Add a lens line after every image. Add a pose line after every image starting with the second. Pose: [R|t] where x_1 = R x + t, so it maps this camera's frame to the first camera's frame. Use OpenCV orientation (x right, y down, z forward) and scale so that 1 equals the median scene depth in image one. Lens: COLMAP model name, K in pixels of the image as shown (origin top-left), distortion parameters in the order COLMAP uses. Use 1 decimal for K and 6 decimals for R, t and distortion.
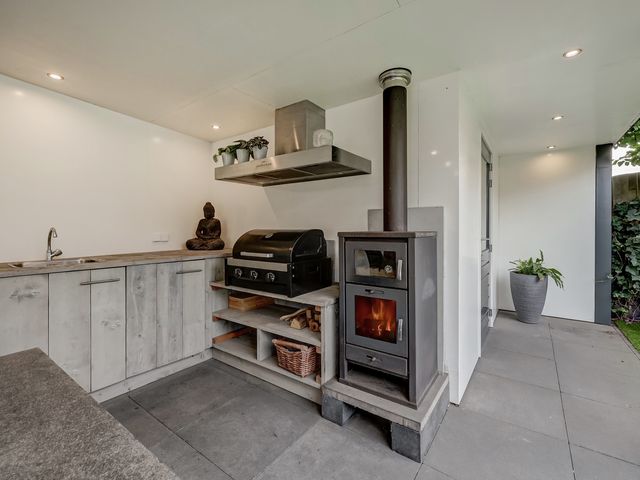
lens RADIAL K [[292.2, 0, 319.9], [0, 292.2, 230.6], [0, 0, 1]] dist [0.000160, -0.000260]
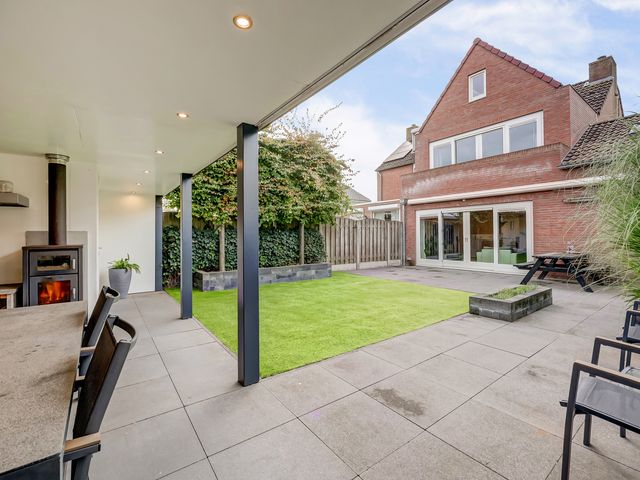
lens RADIAL K [[292.2, 0, 319.9], [0, 292.2, 230.6], [0, 0, 1]] dist [0.000160, -0.000260]
pose [[0.302997, 0.015083, 0.952872, -0.821124], [0.012062, 0.999734, -0.019660, -0.027947], [-0.952915, 0.017451, 0.302734, -0.901404]]
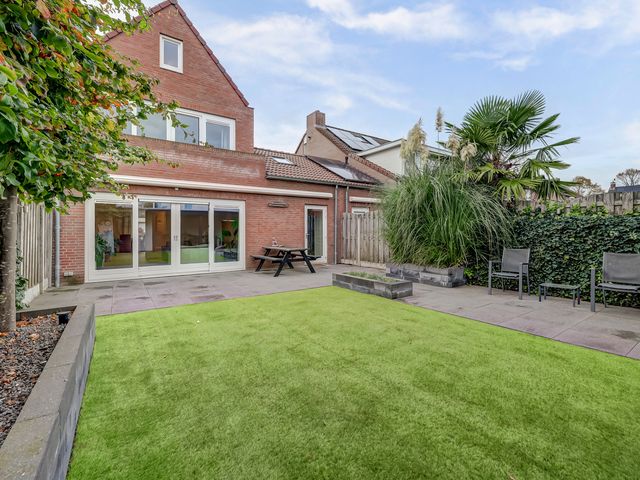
lens RADIAL K [[294.5, 0, 319.1], [0, 294.5, 232.3], [0, 0, 1]] dist [0.001736, 0.000101]
pose [[-0.939835, 0.007909, 0.341538, 1.377429], [0.010065, 0.999939, 0.004541, -0.019724], [-0.341481, 0.007705, -0.939857, 1.314472]]
